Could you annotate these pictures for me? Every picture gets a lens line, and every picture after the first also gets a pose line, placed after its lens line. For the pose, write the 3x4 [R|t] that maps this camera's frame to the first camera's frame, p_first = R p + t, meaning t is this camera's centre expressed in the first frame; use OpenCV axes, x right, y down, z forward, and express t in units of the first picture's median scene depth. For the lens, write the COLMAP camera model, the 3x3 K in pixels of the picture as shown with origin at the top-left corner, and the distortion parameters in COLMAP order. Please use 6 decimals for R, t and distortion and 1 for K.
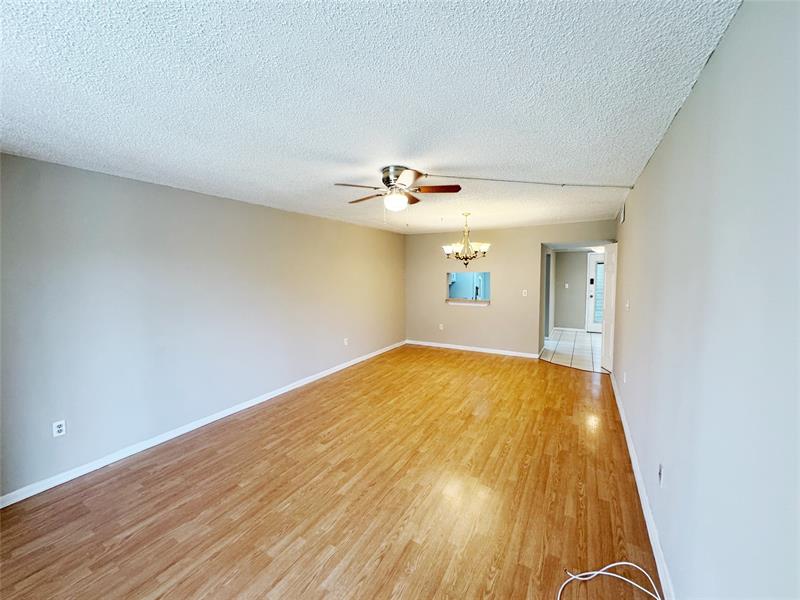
lens RADIAL K [[309.2, 0, 400.0], [0, 309.2, 300.0], [0, 0, 1]] dist [0.021345, -0.000083]
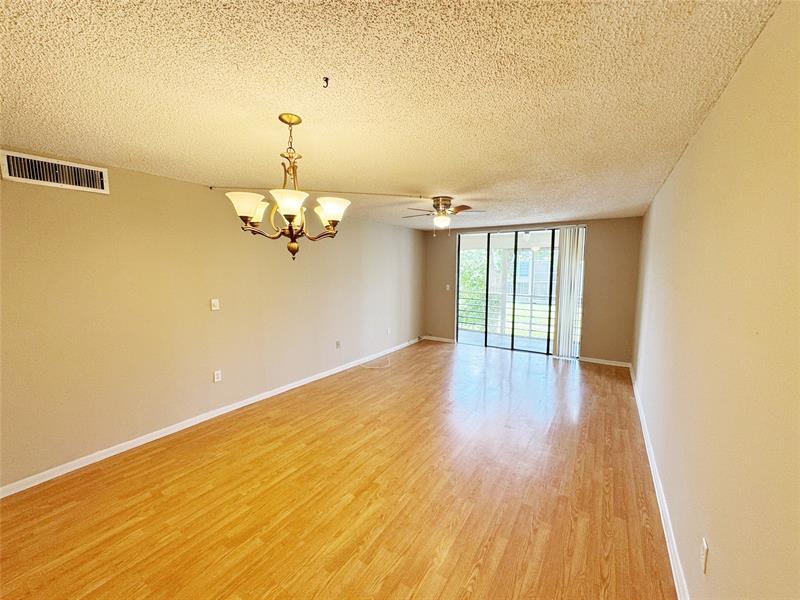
lens RADIAL K [[309.2, 0, 400.0], [0, 309.2, 300.0], [0, 0, 1]] dist [0.021345, -0.000083]
pose [[-0.998404, 0.002432, 0.056431, 0.071100], [0.013032, 0.982036, 0.188243, -0.156916], [-0.054960, 0.188677, -0.980500, 1.724806]]
